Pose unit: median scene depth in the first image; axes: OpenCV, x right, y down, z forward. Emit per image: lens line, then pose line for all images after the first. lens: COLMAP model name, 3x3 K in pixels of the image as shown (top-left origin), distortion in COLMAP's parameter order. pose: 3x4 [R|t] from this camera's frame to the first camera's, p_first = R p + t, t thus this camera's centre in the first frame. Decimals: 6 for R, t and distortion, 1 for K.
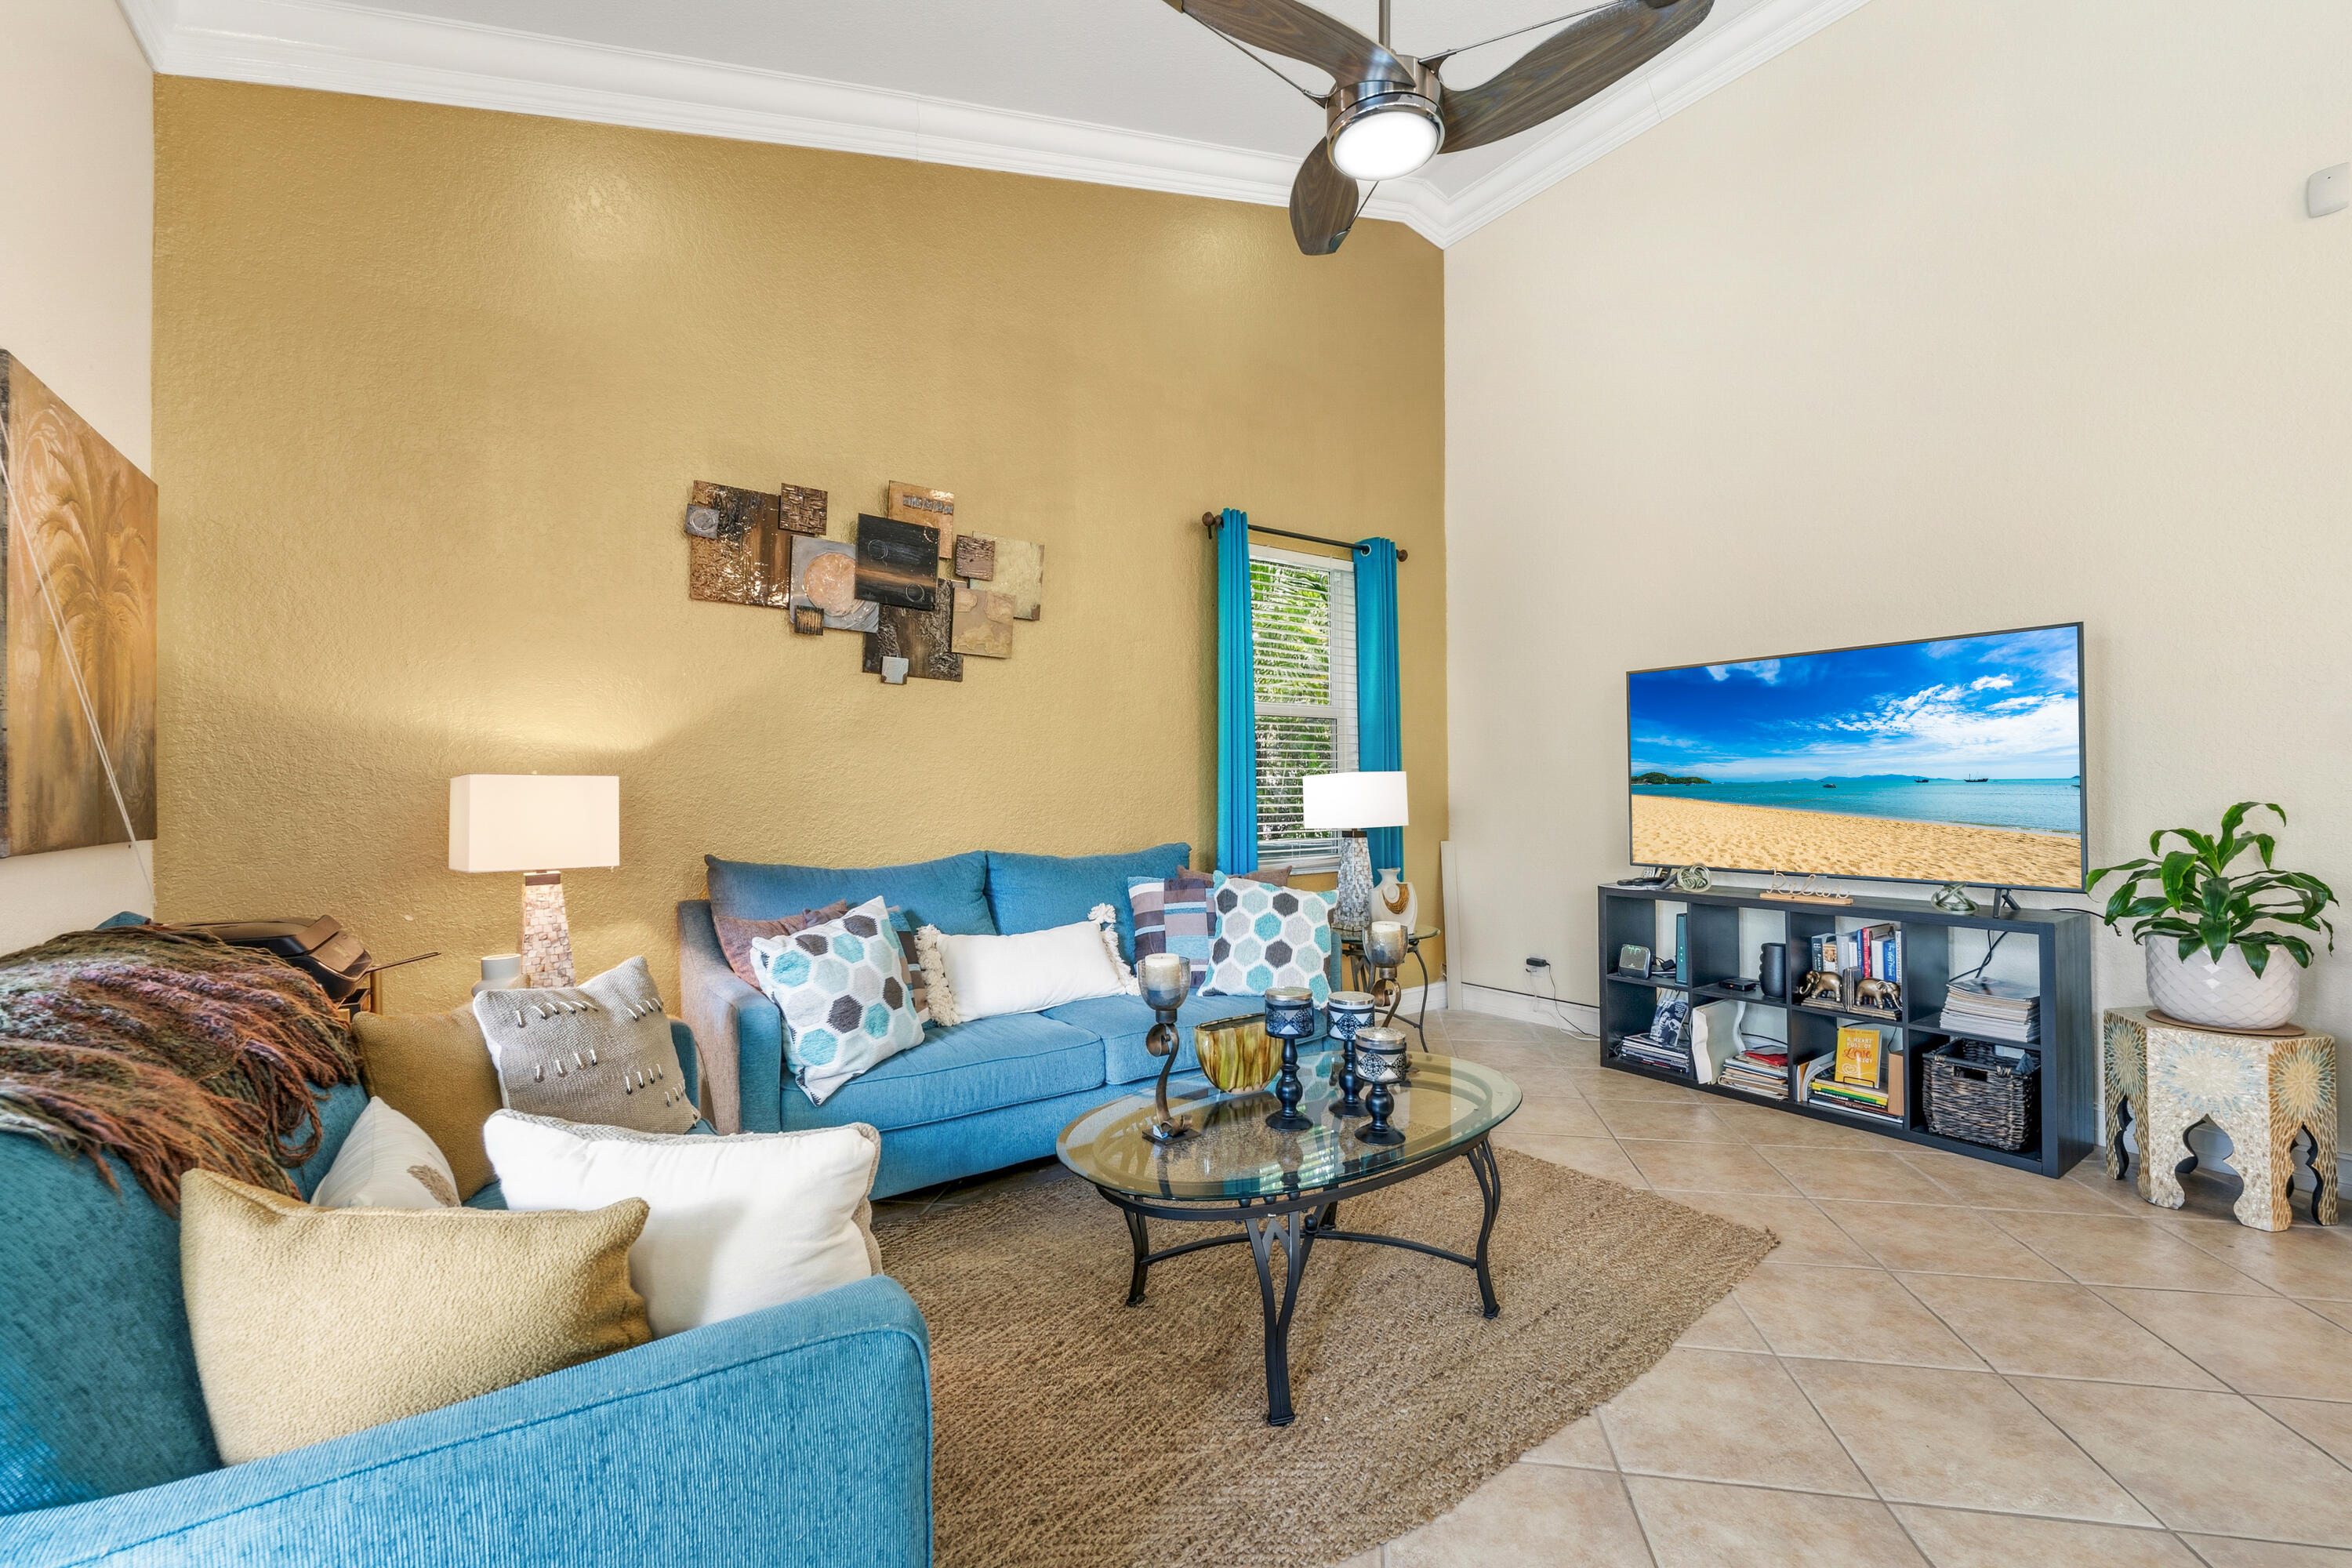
lens RADIAL K [[963.2, 0, 1167.0], [0, 963.2, 789.5], [0, 0, 1]] dist [0.003675, -0.002098]
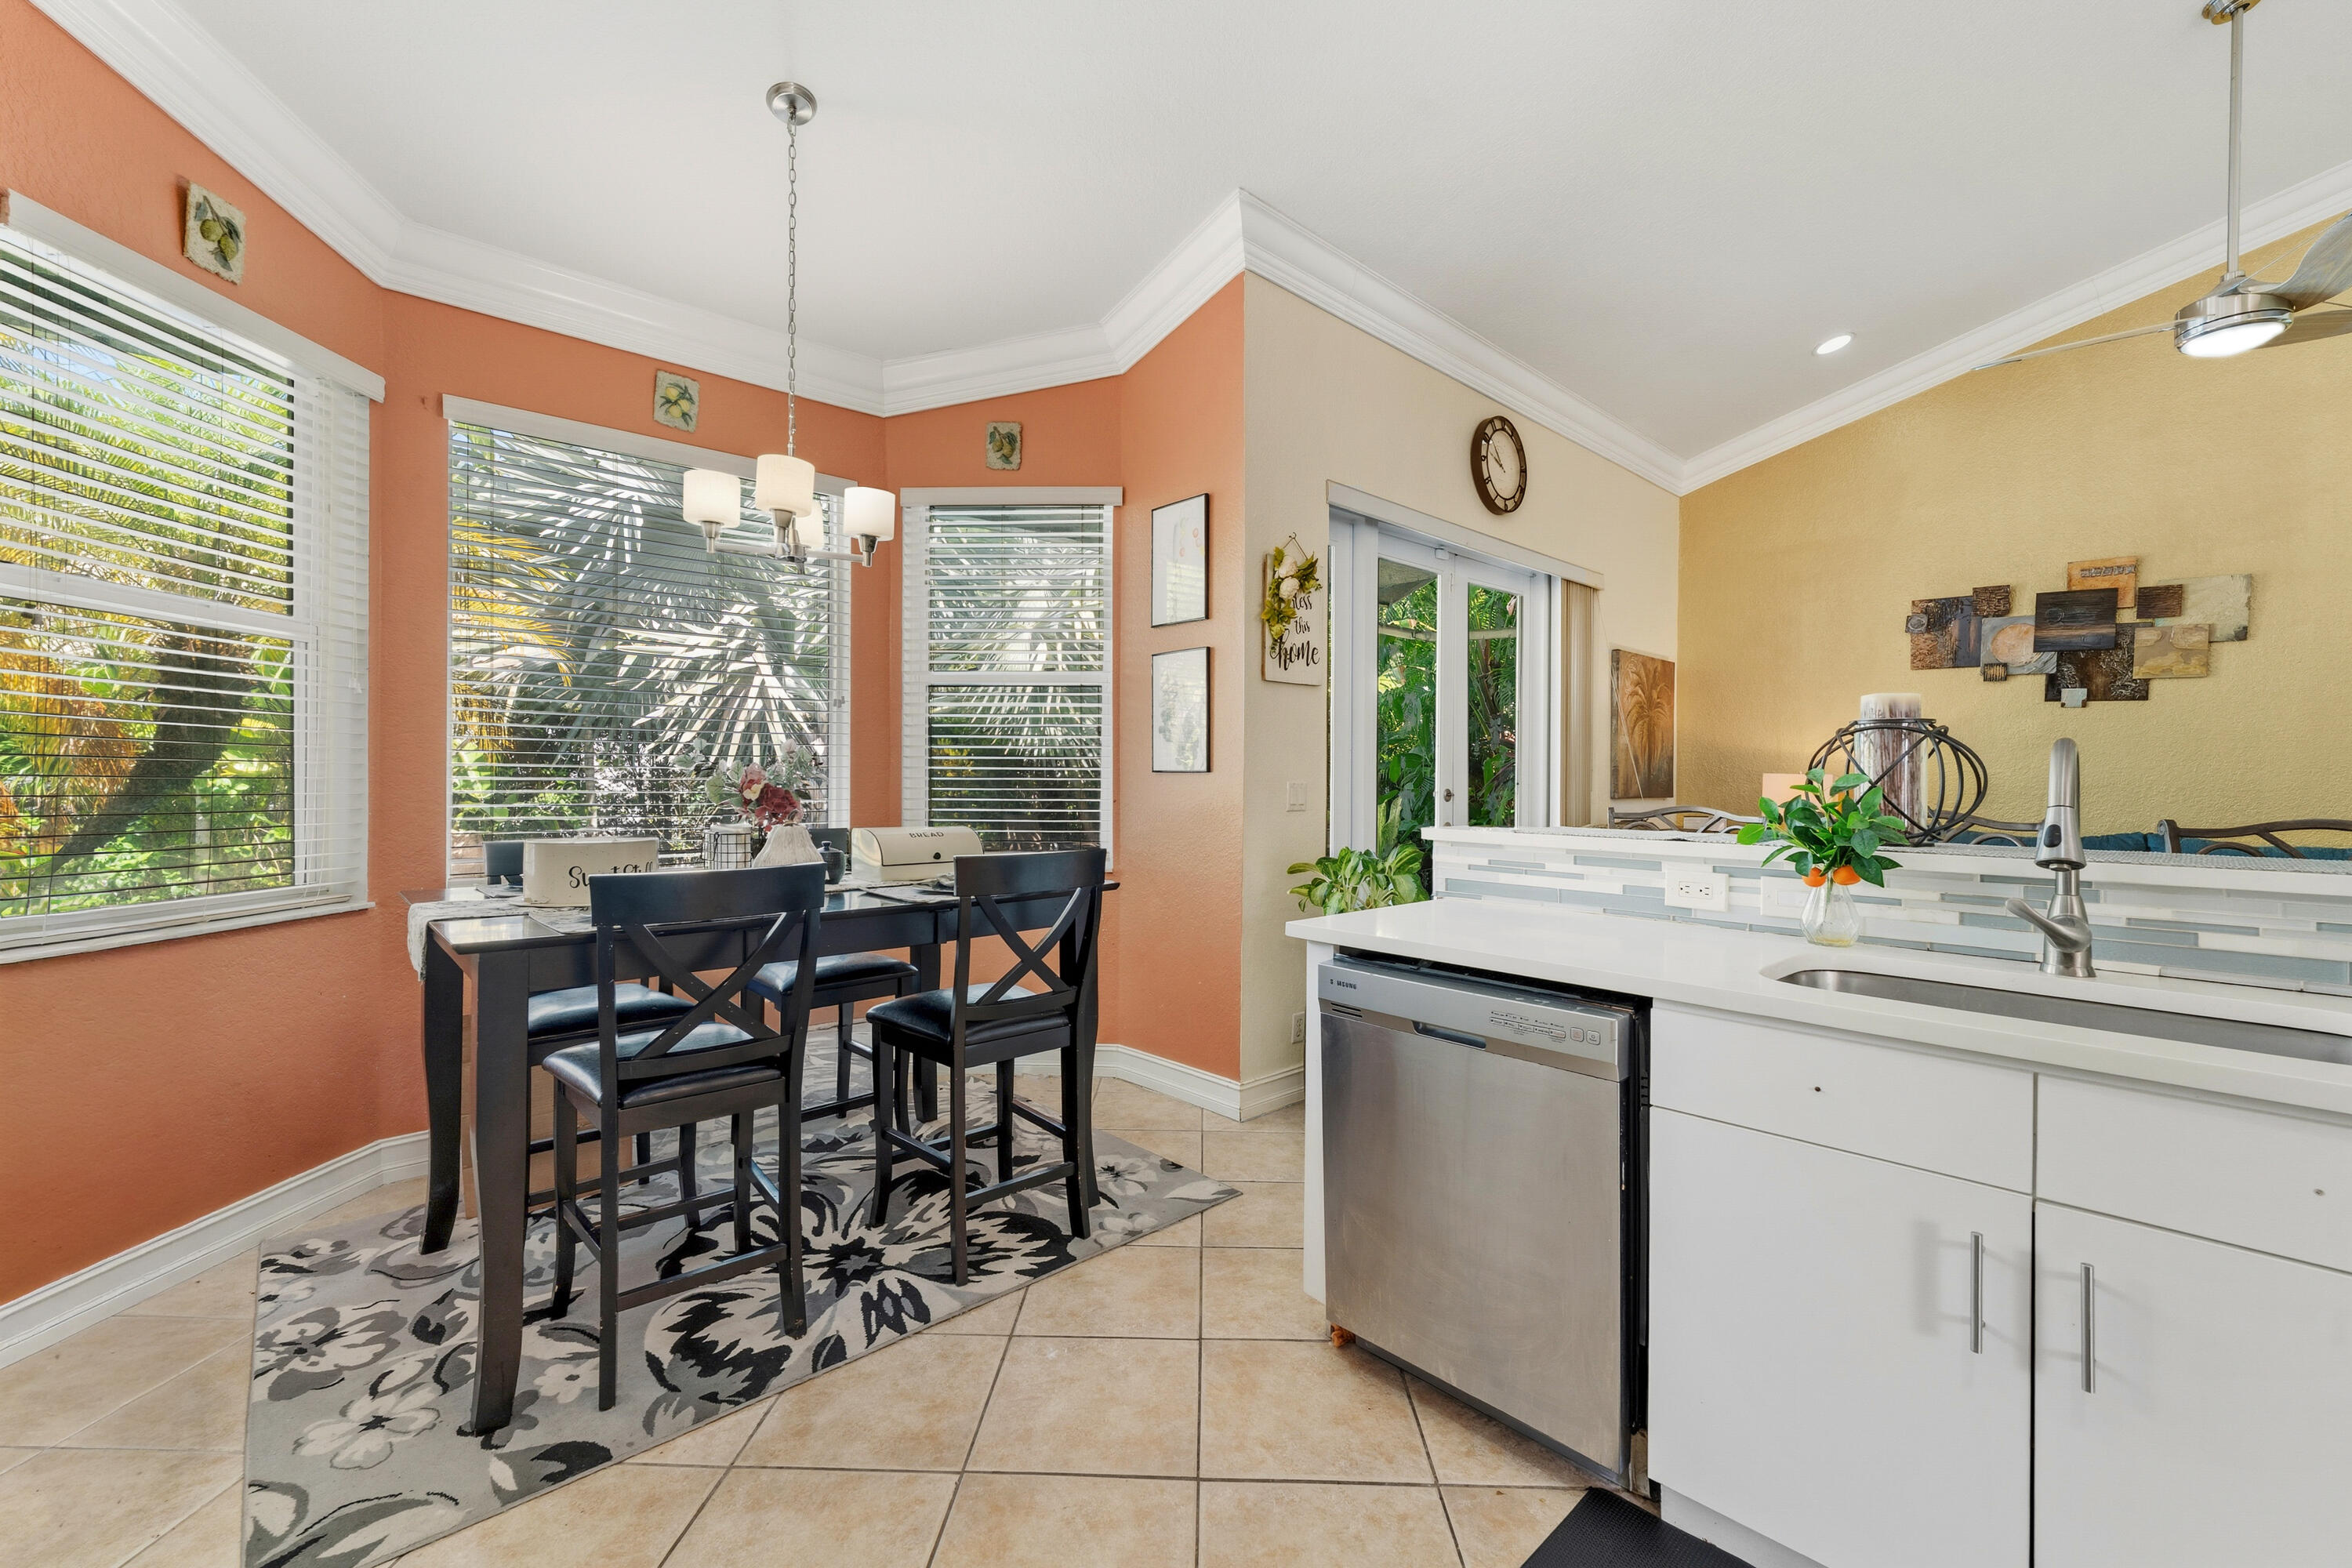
lens RADIAL K [[963.2, 0, 1176.0], [0, 963.2, 783.5], [0, 0, 1]] dist [0.003675, -0.002098]
pose [[0.152753, 0.014812, -0.988153, 0.909828], [-0.007618, 0.999876, 0.013810, -0.009079], [0.988235, 0.005418, 0.152847, -0.500896]]
